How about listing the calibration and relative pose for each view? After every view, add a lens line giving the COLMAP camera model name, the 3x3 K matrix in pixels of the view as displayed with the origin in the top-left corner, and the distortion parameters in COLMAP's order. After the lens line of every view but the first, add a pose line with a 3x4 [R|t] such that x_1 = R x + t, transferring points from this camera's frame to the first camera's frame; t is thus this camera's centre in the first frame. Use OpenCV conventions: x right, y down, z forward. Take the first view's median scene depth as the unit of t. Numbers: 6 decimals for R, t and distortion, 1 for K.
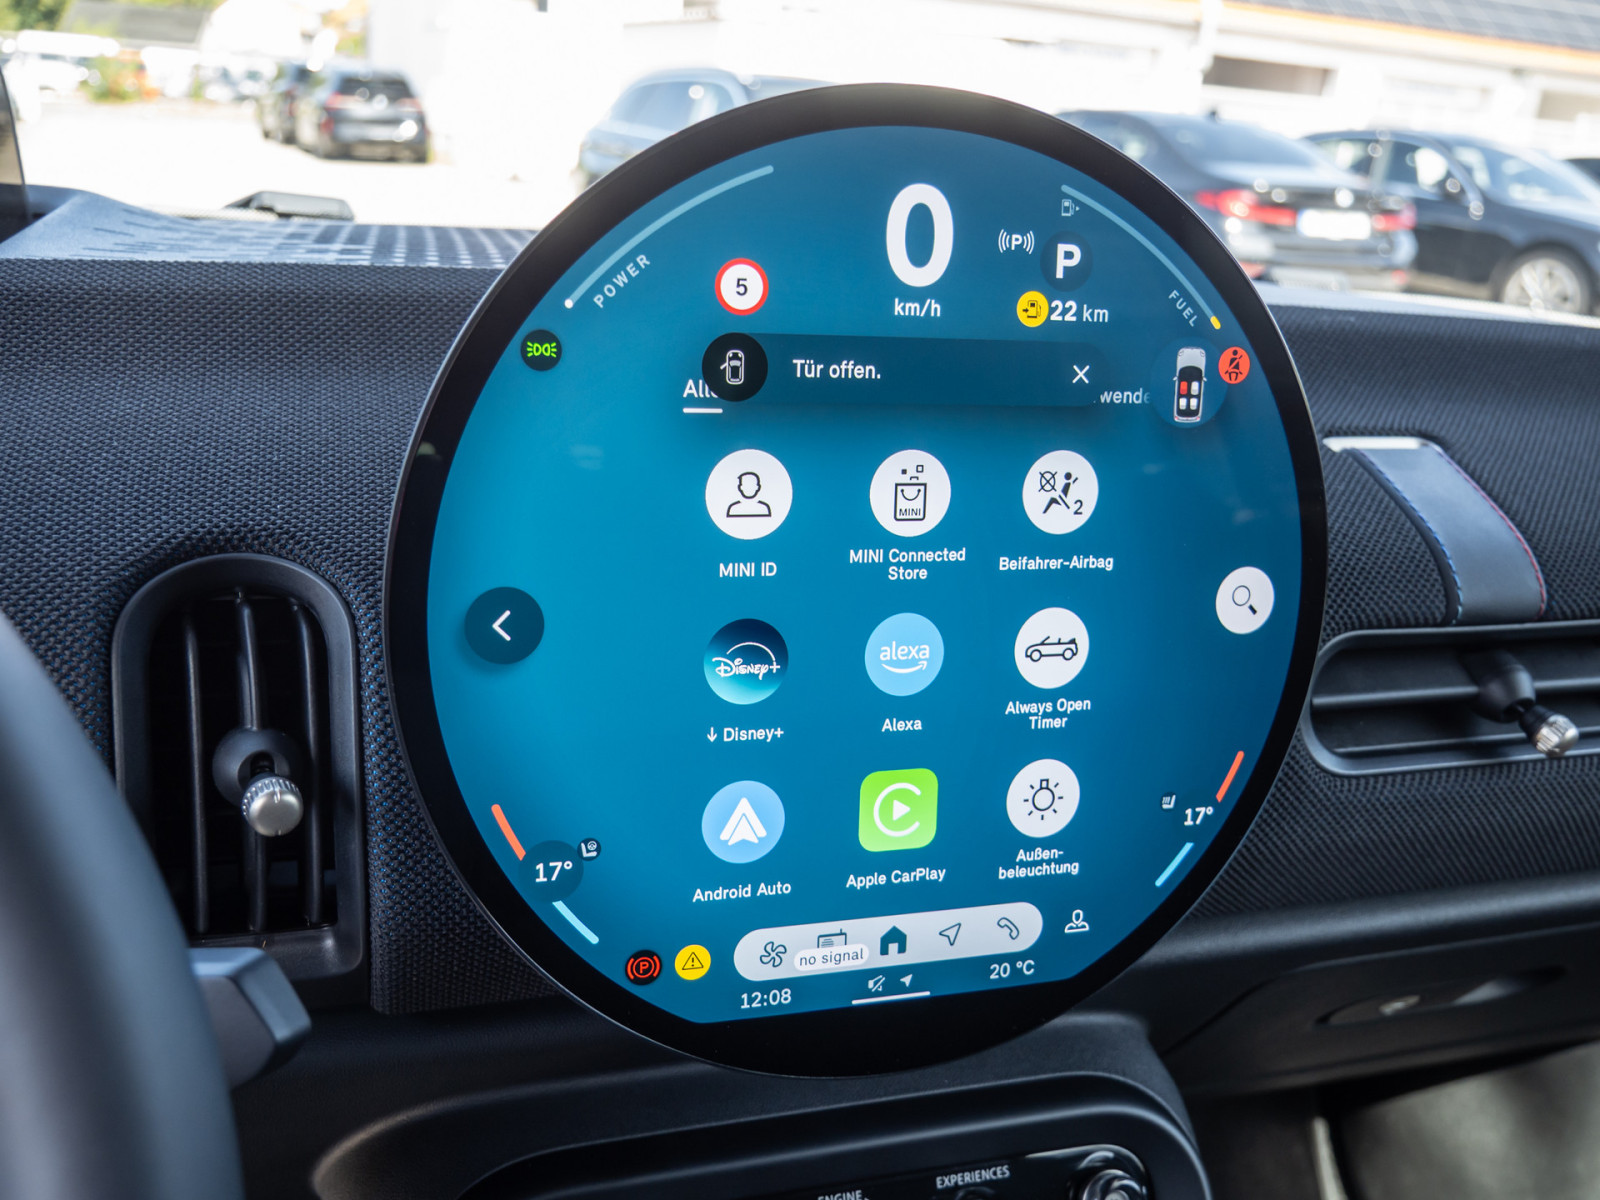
lens RADIAL K [[1419.2, 0, 793.5], [0, 1419.2, 604.9], [0, 0, 1]] dist [-0.020730, 0.006691]
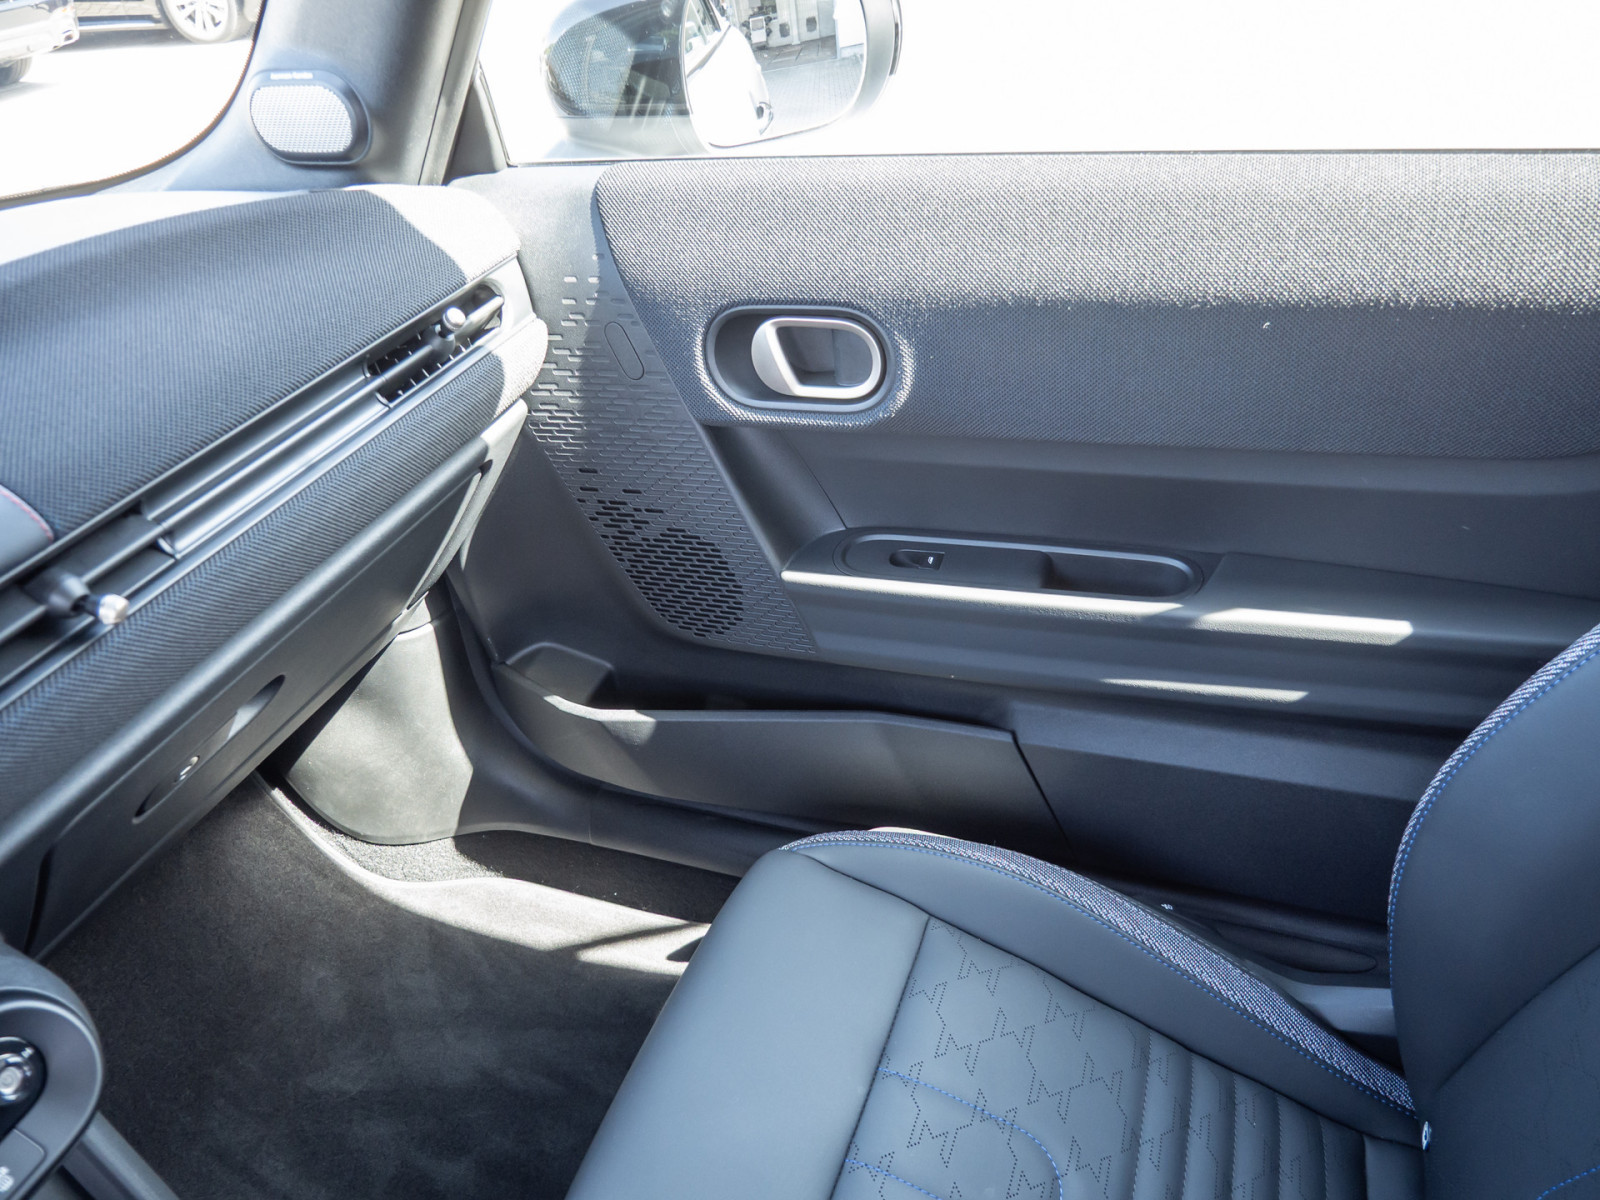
lens RADIAL K [[1145.1, 0, 788.0], [0, 1145.1, 613.9], [0, 0, 1]] dist [-0.060338, 0.011455]
pose [[0.615269, -0.538191, 0.576016, 0.341233], [0.347482, 0.841029, 0.414639, -0.145425], [-0.707601, -0.054959, 0.704471, -0.283186]]
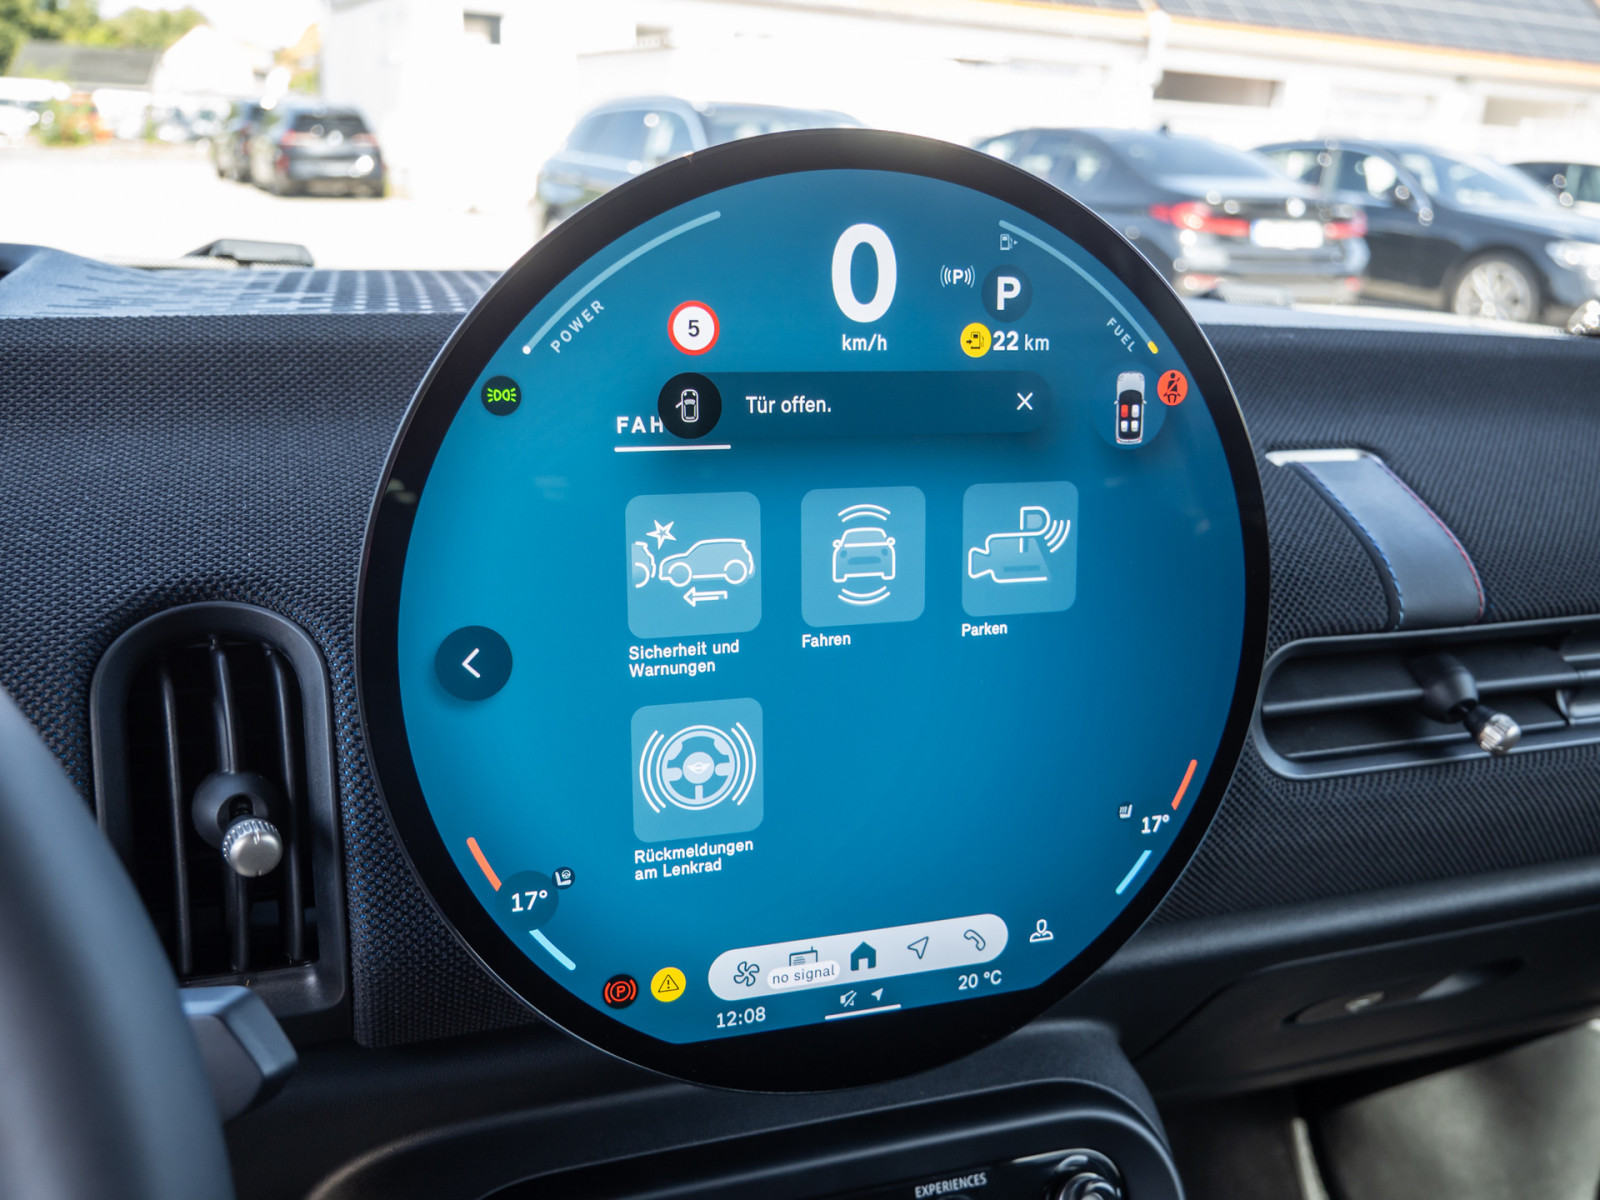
lens RADIAL K [[1419.2, 0, 793.3], [0, 1419.2, 610.7], [0, 0, 1]] dist [-0.020730, 0.006691]
pose [[0.999249, -0.033380, 0.019666, 0.007219], [0.033607, 0.999371, -0.011337, -0.003388], [-0.019275, 0.011989, 0.999742, -0.027427]]
